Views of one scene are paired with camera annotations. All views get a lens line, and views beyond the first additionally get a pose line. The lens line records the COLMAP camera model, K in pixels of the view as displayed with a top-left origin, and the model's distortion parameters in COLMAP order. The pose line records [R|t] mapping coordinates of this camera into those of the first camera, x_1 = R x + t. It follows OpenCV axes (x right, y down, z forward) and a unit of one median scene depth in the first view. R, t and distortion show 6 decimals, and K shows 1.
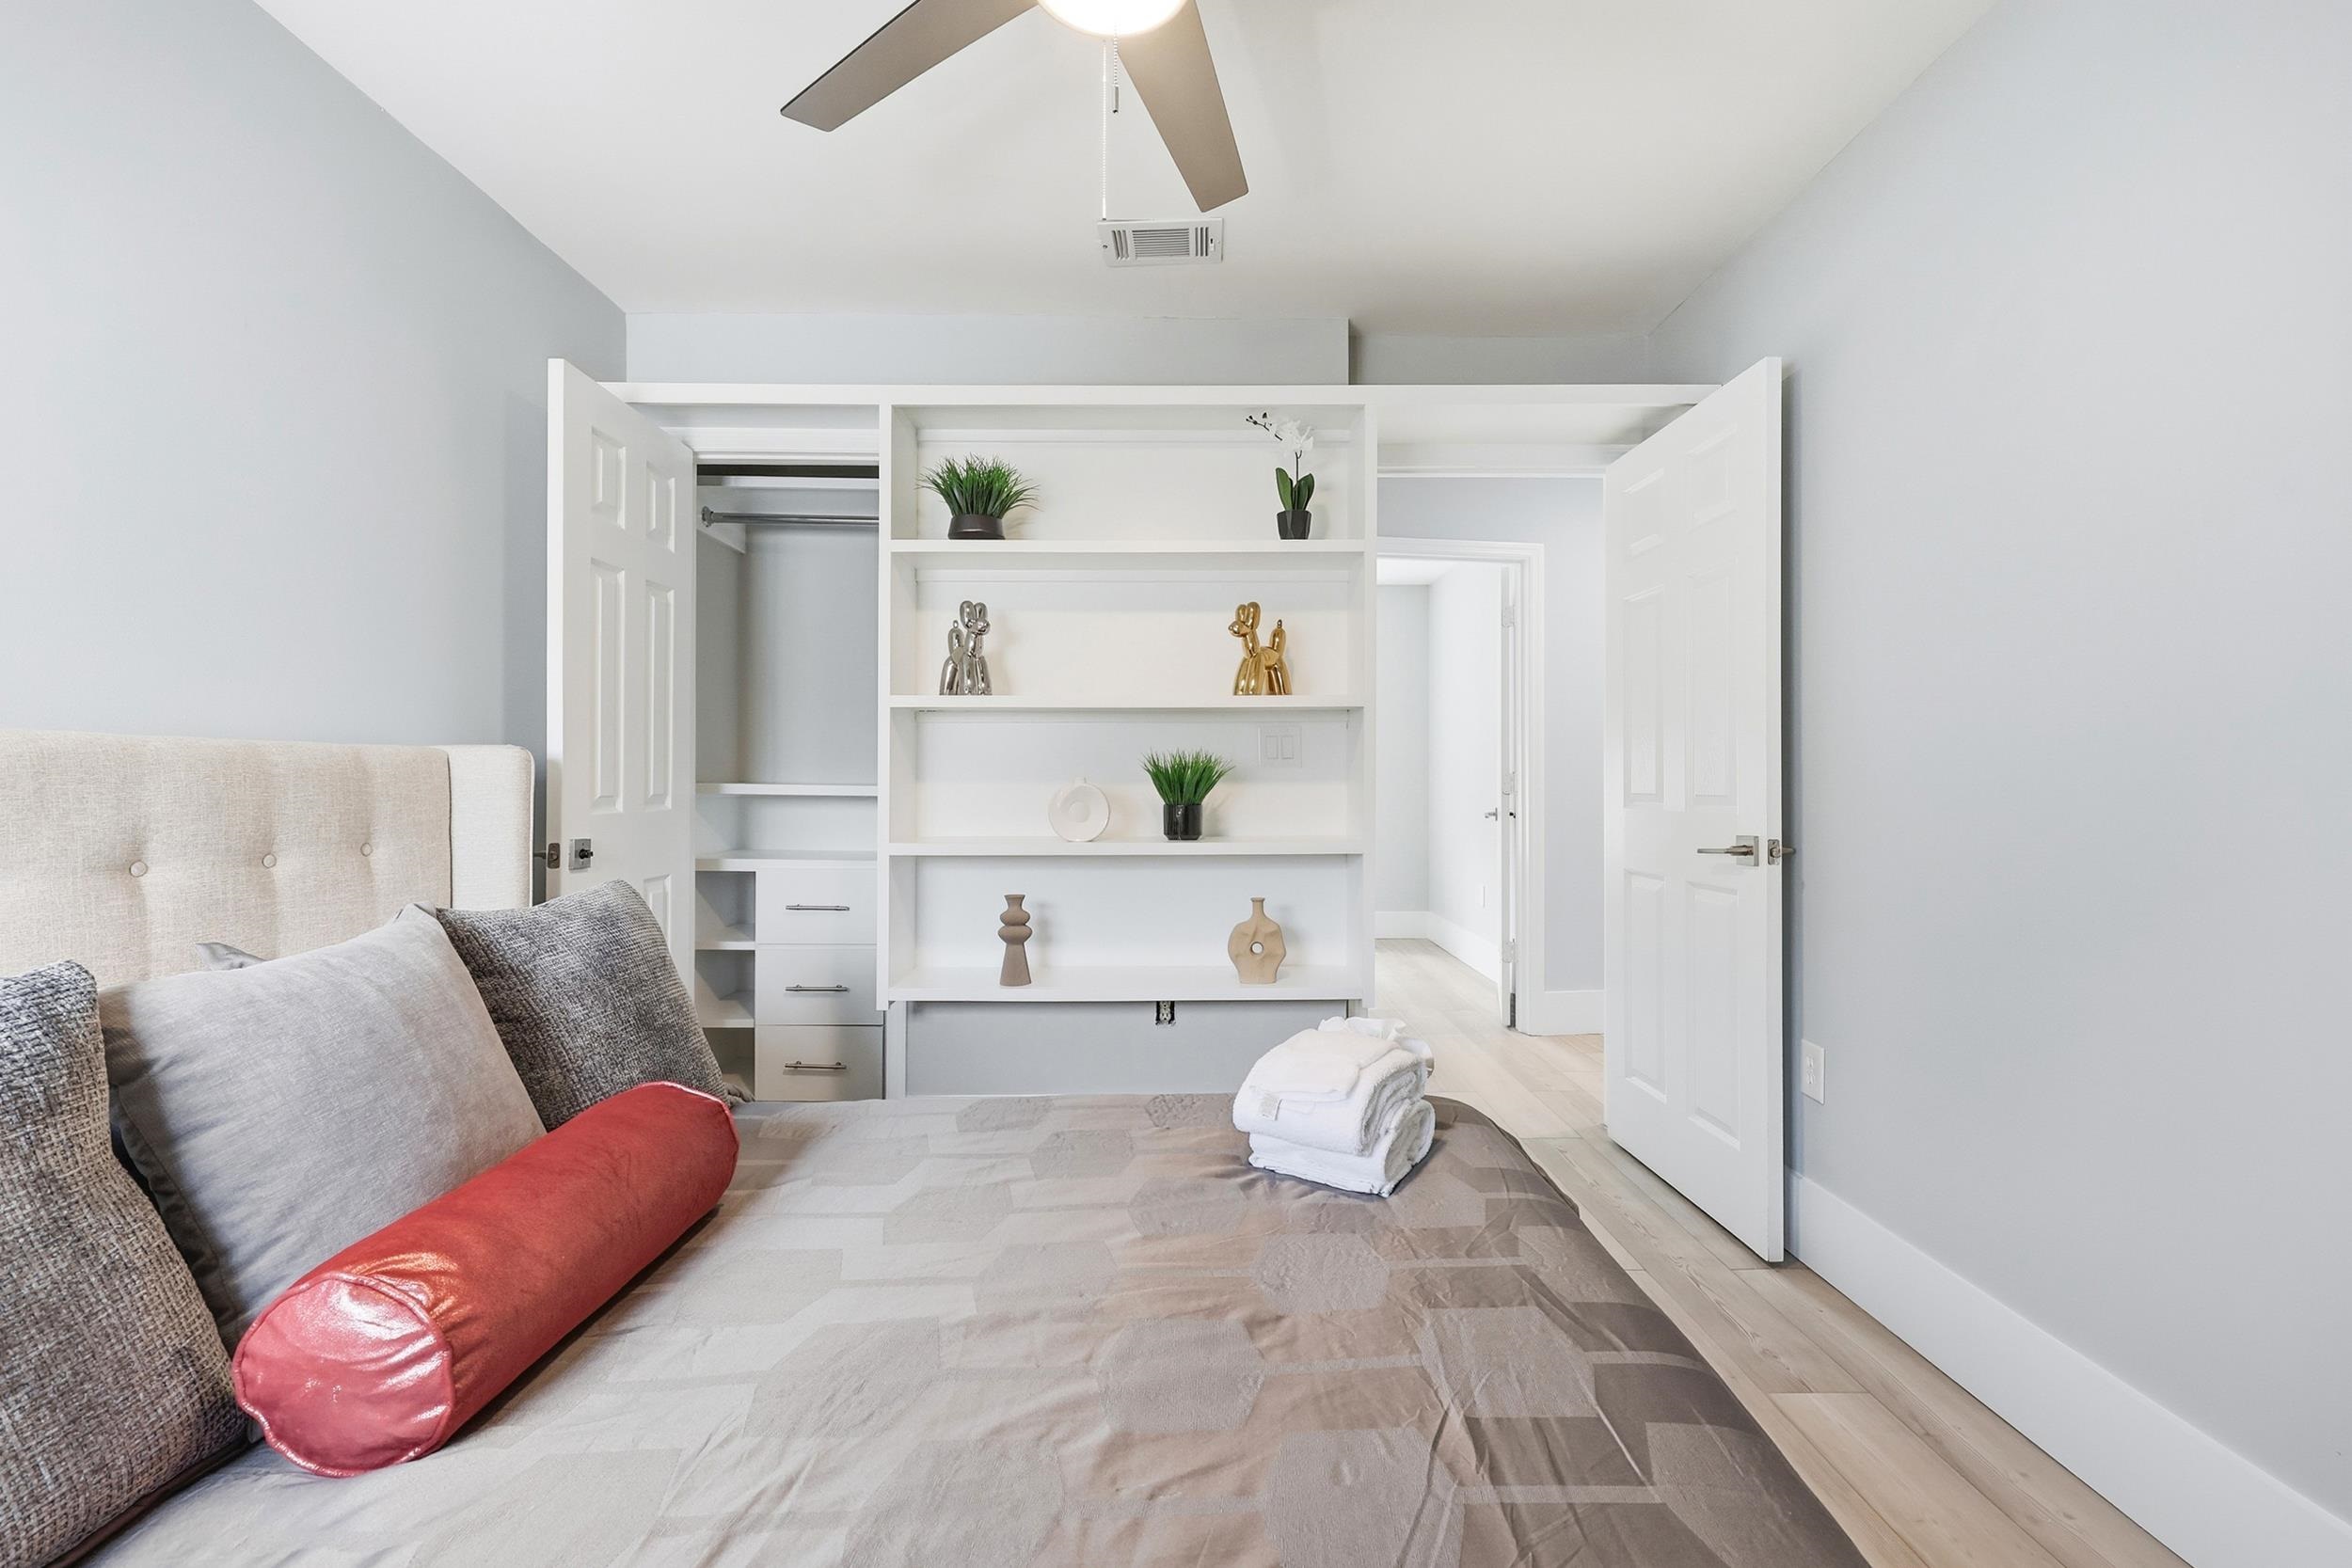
lens RADIAL K [[950.3, 0, 1171.8], [0, 950.3, 774.3], [0, 0, 1]] dist [0.000578, -0.000684]
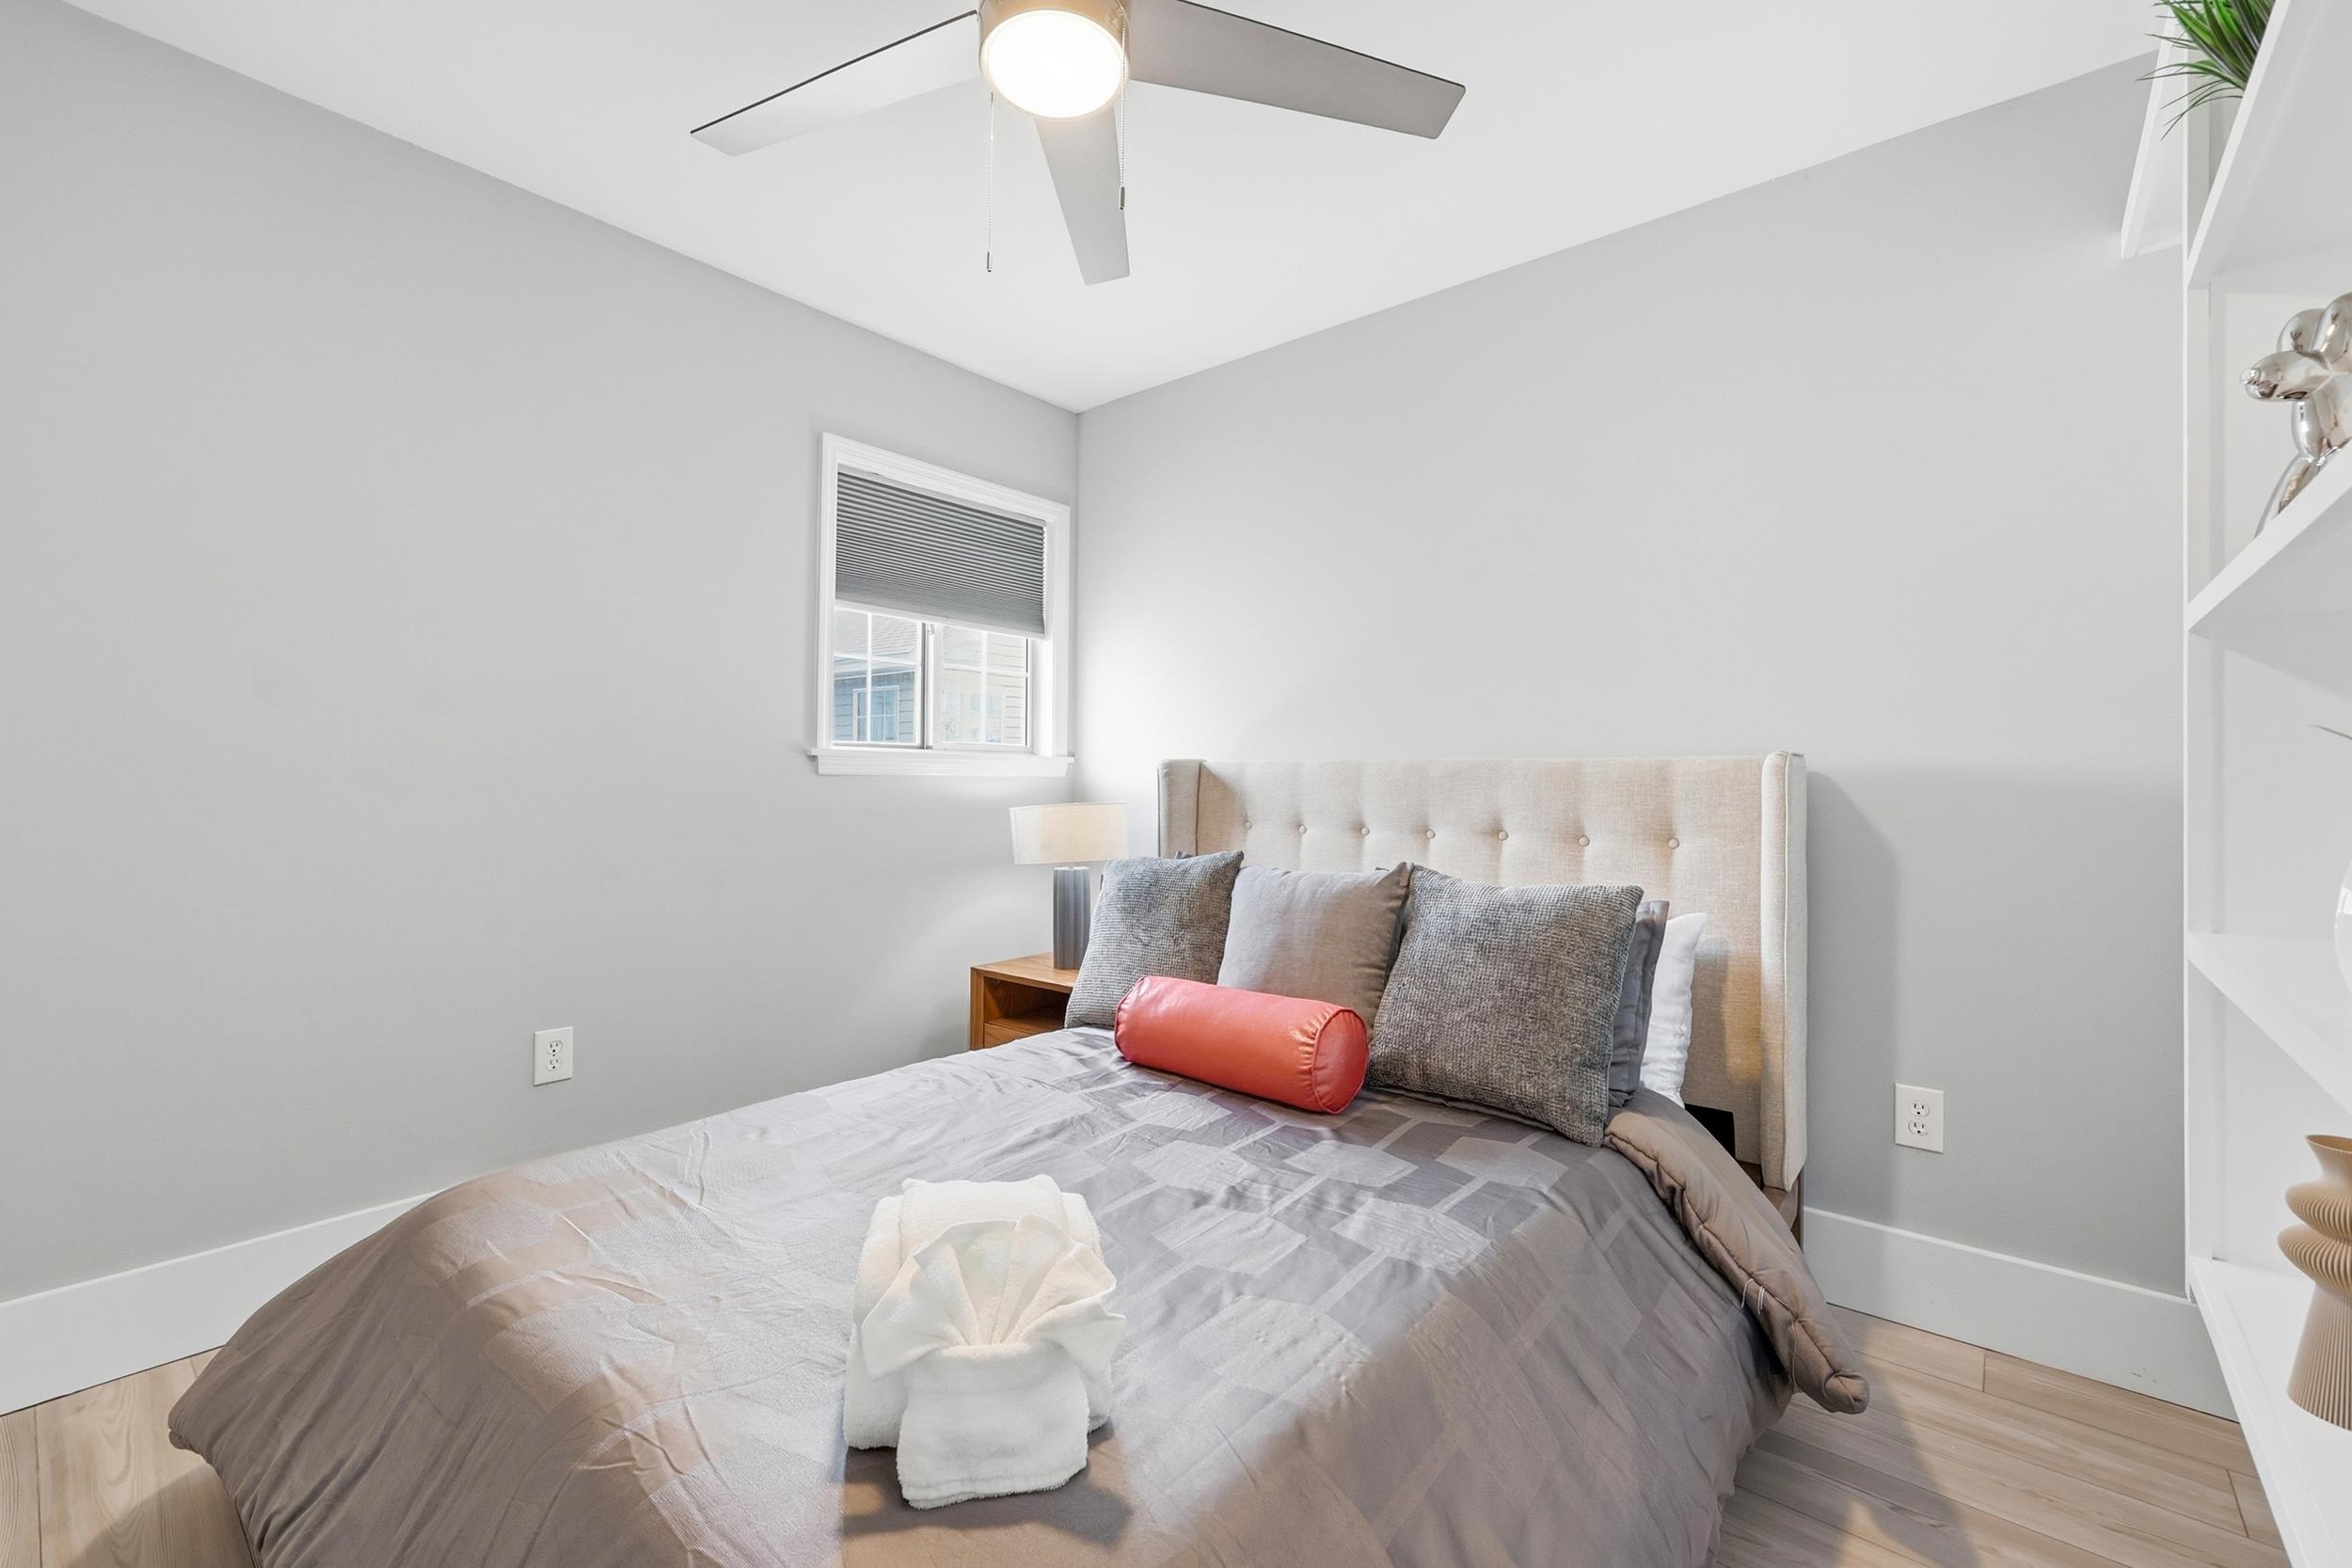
lens RADIAL K [[950.3, 0, 1167.7], [0, 950.3, 785.1], [0, 0, 1]] dist [0.000578, -0.000684]
pose [[-0.668037, -0.007975, -0.744086, 0.533573], [-0.008137, 0.999961, -0.003413, 0.016313], [0.744084, 0.003775, -0.668076, 1.492127]]
